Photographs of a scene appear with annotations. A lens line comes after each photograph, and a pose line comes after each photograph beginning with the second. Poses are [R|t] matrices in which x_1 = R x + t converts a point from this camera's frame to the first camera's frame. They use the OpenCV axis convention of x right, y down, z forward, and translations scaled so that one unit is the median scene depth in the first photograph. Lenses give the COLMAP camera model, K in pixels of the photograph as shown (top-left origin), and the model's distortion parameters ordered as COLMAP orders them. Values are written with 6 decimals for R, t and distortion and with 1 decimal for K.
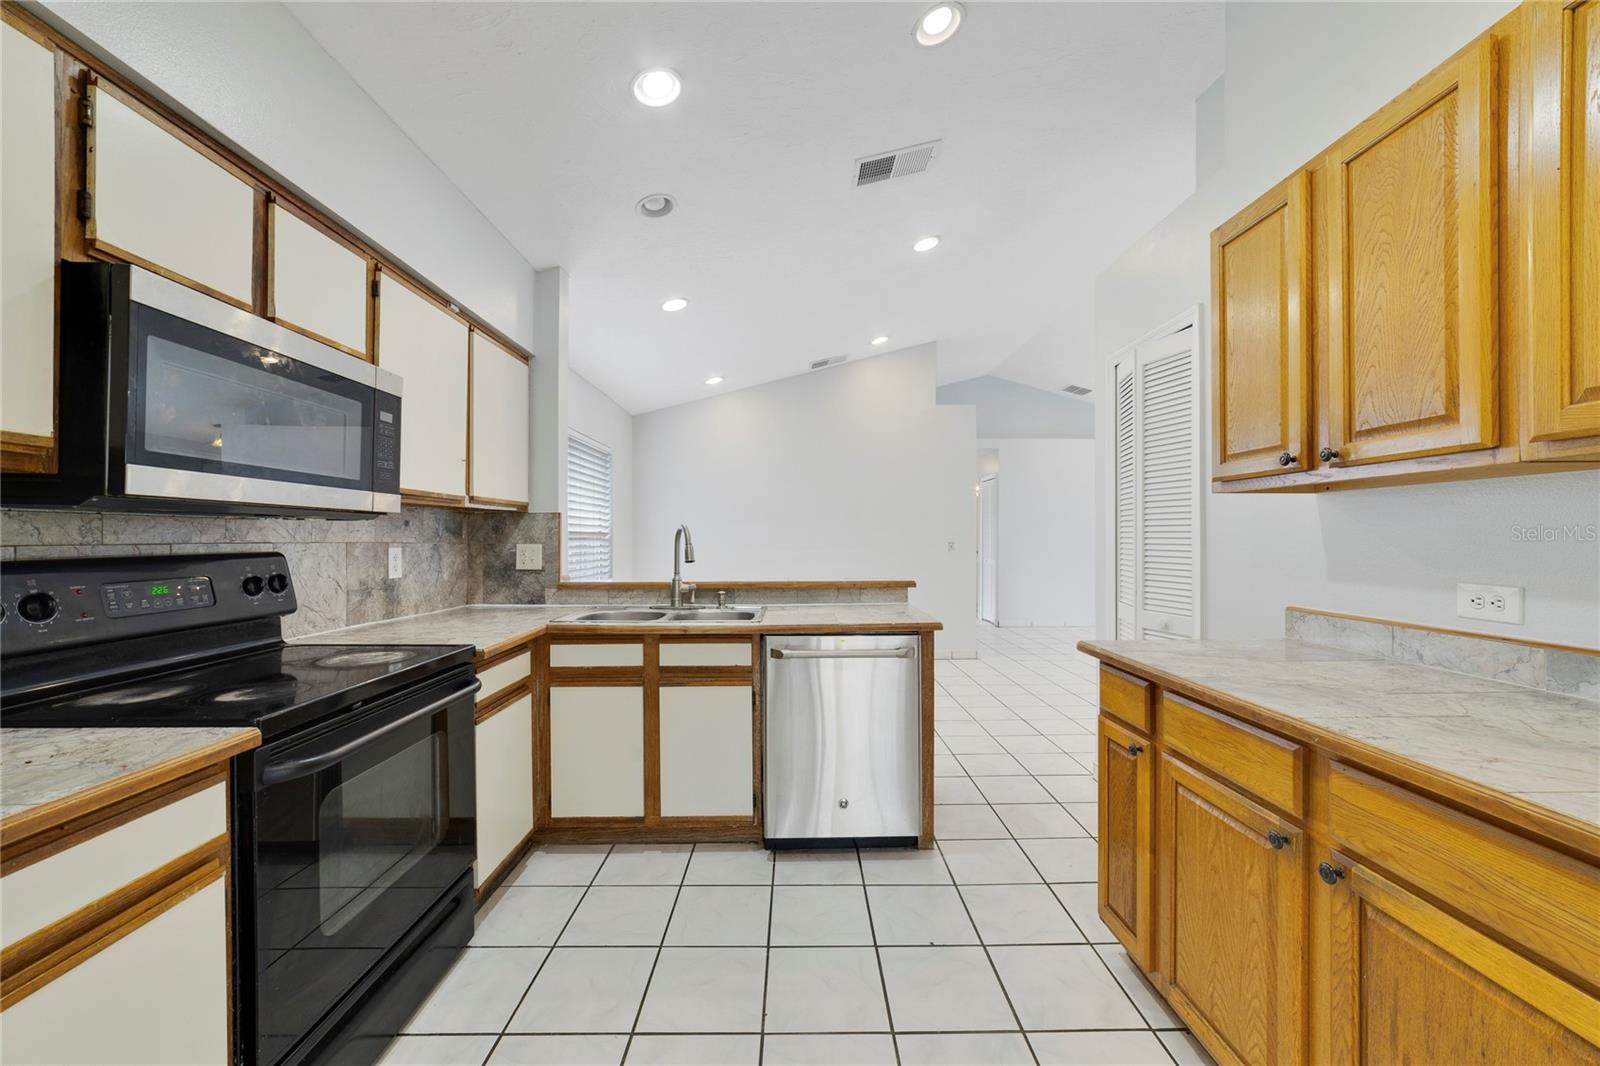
lens RADIAL K [[610.6, 0, 806.8], [0, 610.6, 536.6], [0, 0, 1]] dist [-0.028753, 0.010145]
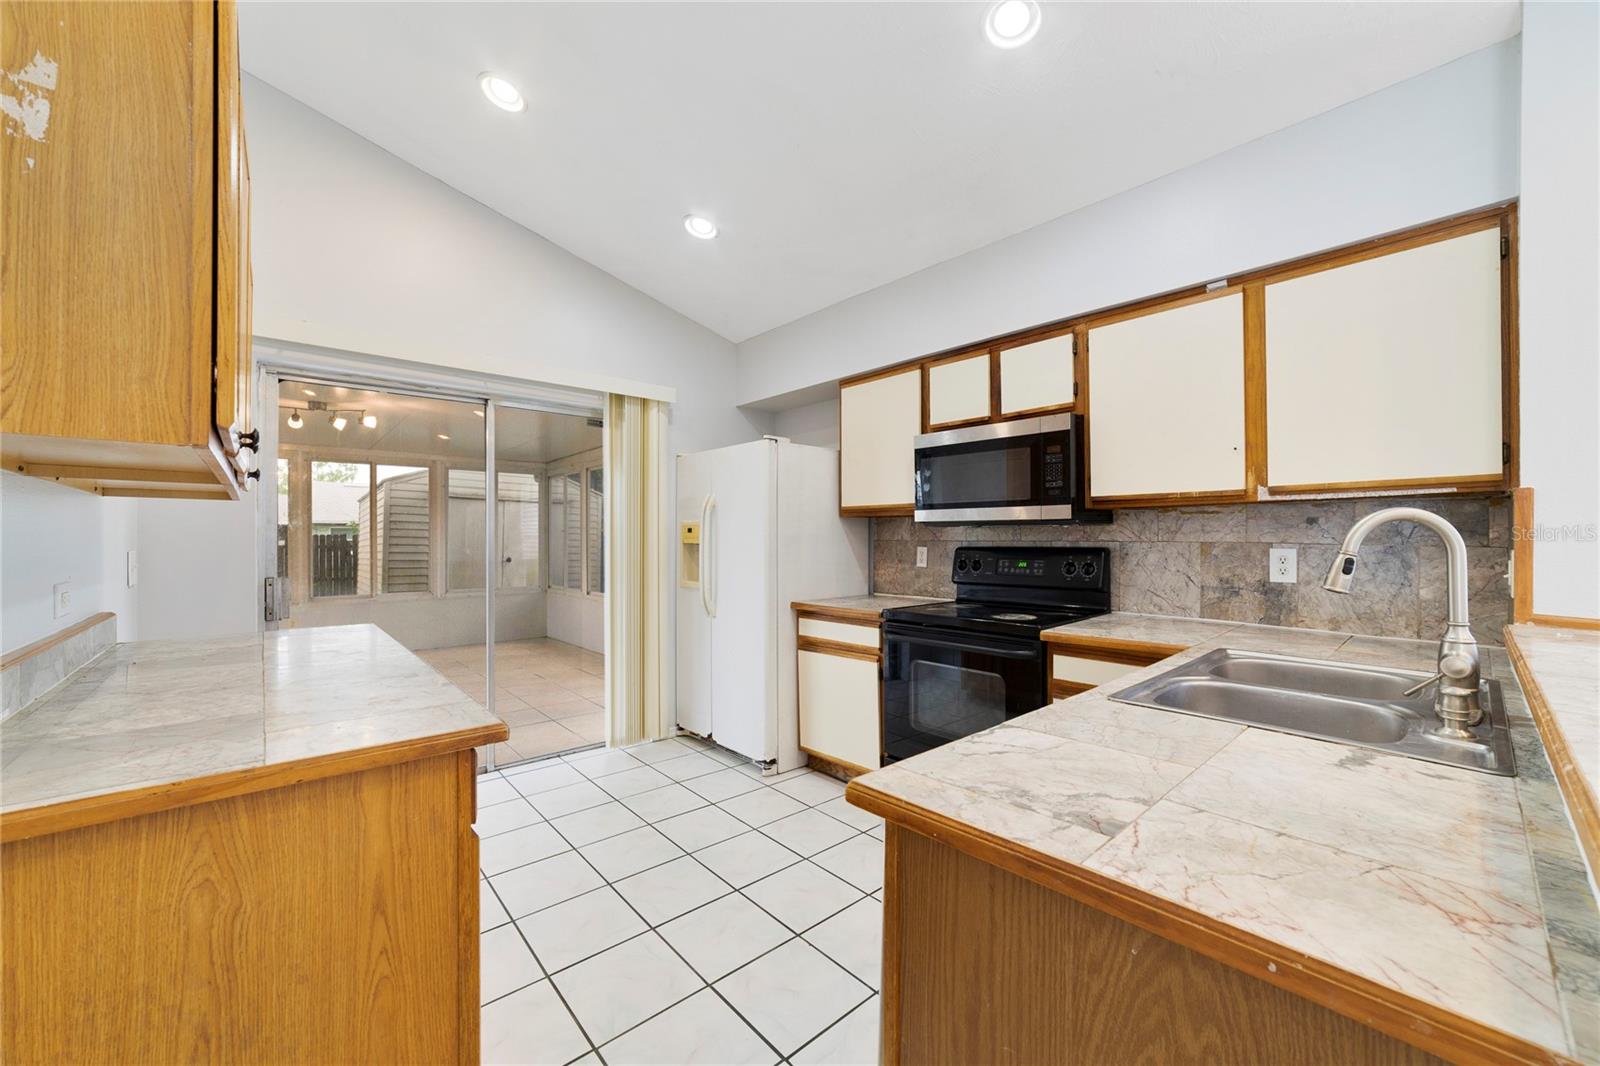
lens RADIAL K [[610.6, 0, 806.8], [0, 610.6, 536.6], [0, 0, 1]] dist [-0.028753, 0.010145]
pose [[-0.757843, 0.000385, -0.652437, 0.529980], [0.002771, 0.999993, -0.002629, 0.000787], [0.652431, -0.003800, -0.757838, 1.435700]]
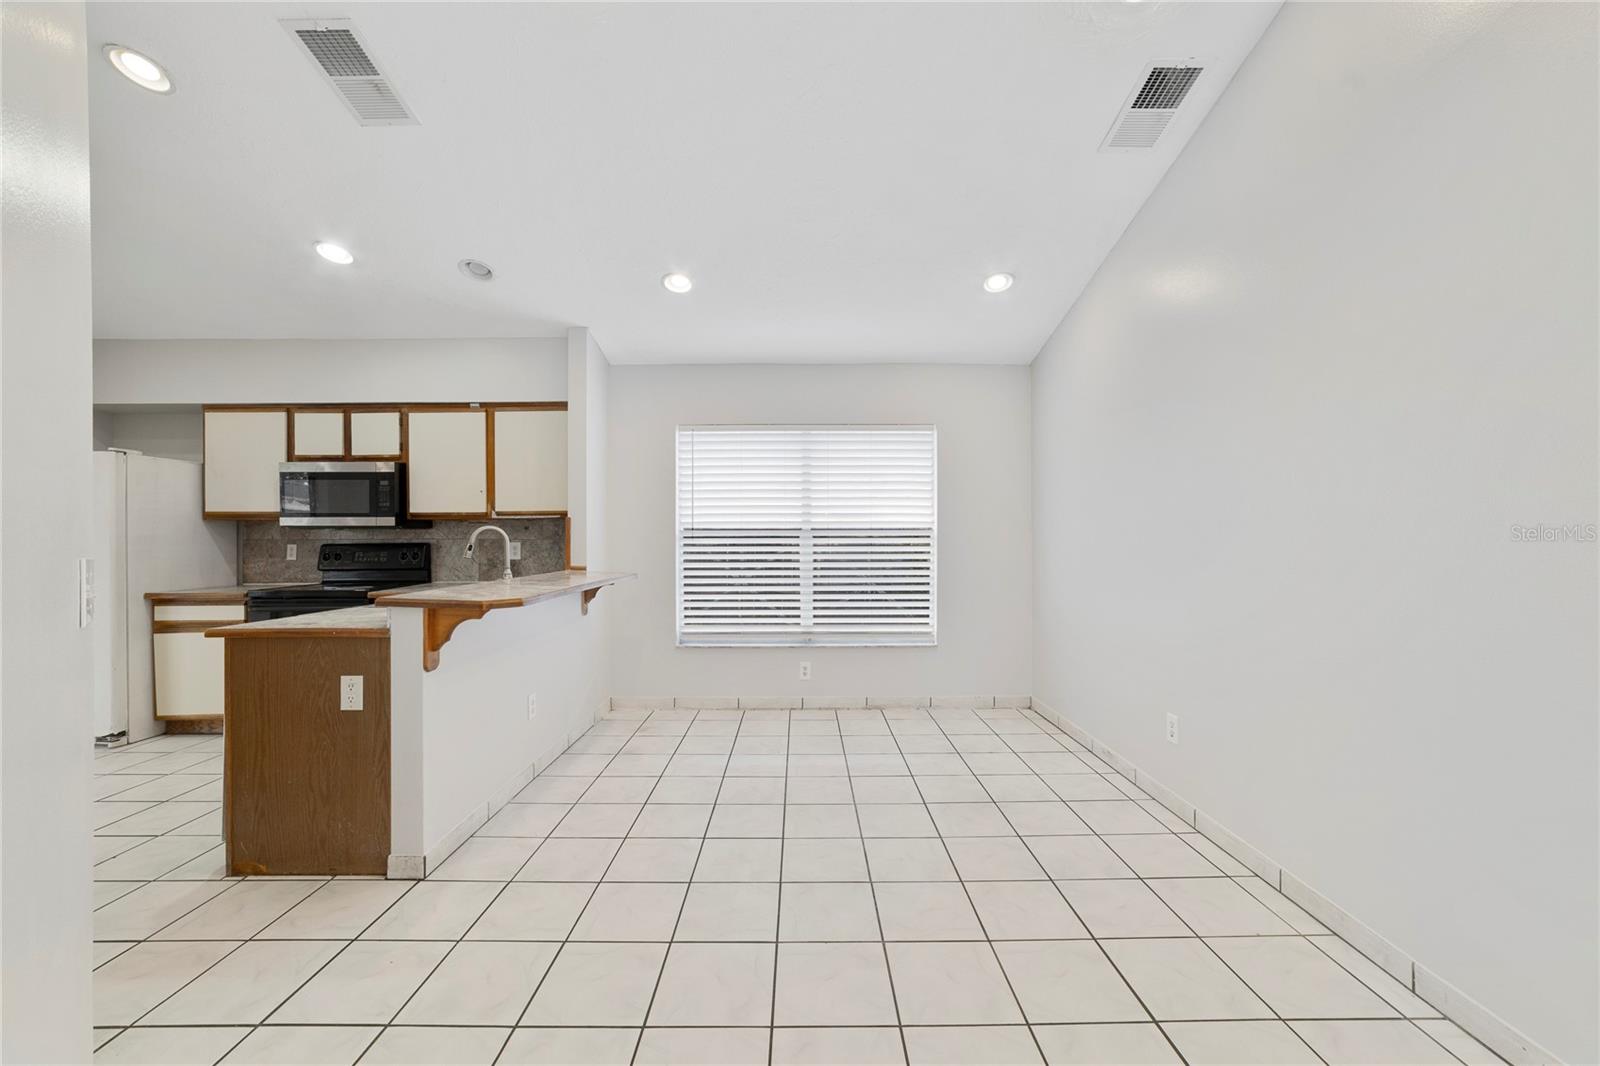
lens RADIAL K [[610.6, 0, 806.8], [0, 610.6, 536.6], [0, 0, 1]] dist [-0.028753, 0.010145]
pose [[-0.019472, 0.002769, -0.999807, 1.282326], [0.004950, 0.999984, 0.002673, 0.001113], [0.999798, -0.004897, -0.019485, 2.229945]]
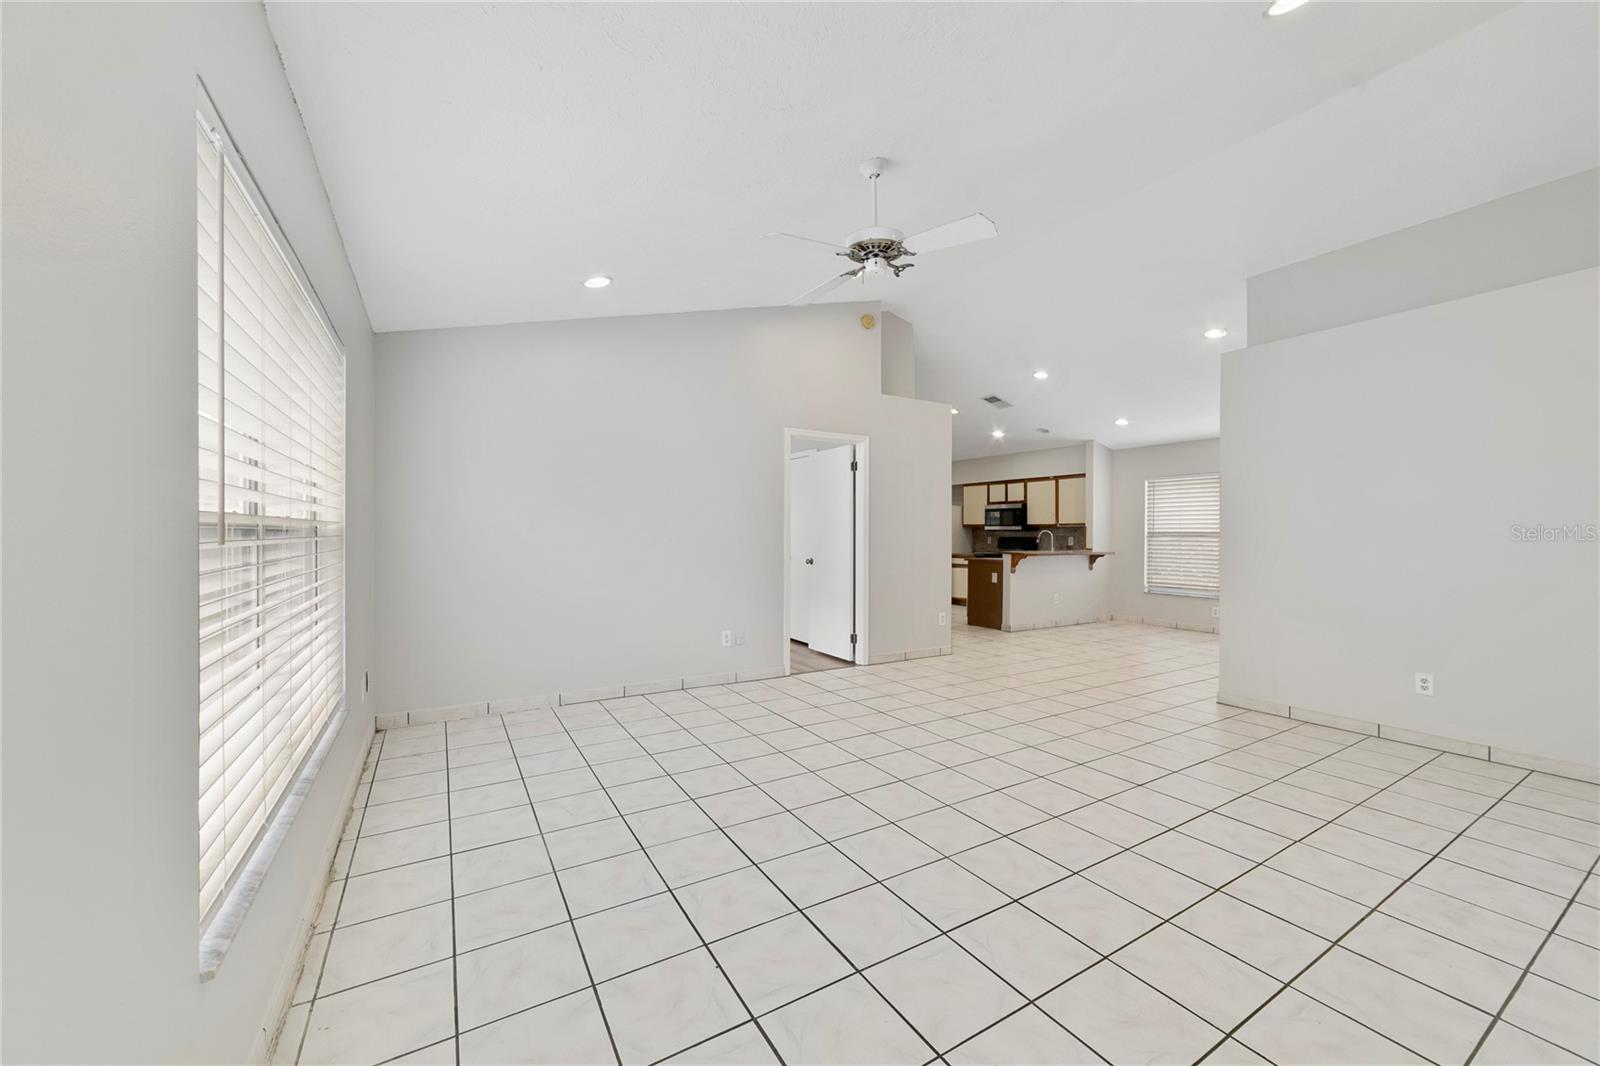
lens RADIAL K [[610.6, 0, 806.8], [0, 610.6, 536.6], [0, 0, 1]] dist [-0.028753, 0.010145]
pose [[-0.868771, -0.001427, -0.495212, 3.161084], [-0.003610, 0.999988, 0.003452, 0.007934], [0.495201, 0.004787, -0.868765, 4.147767]]
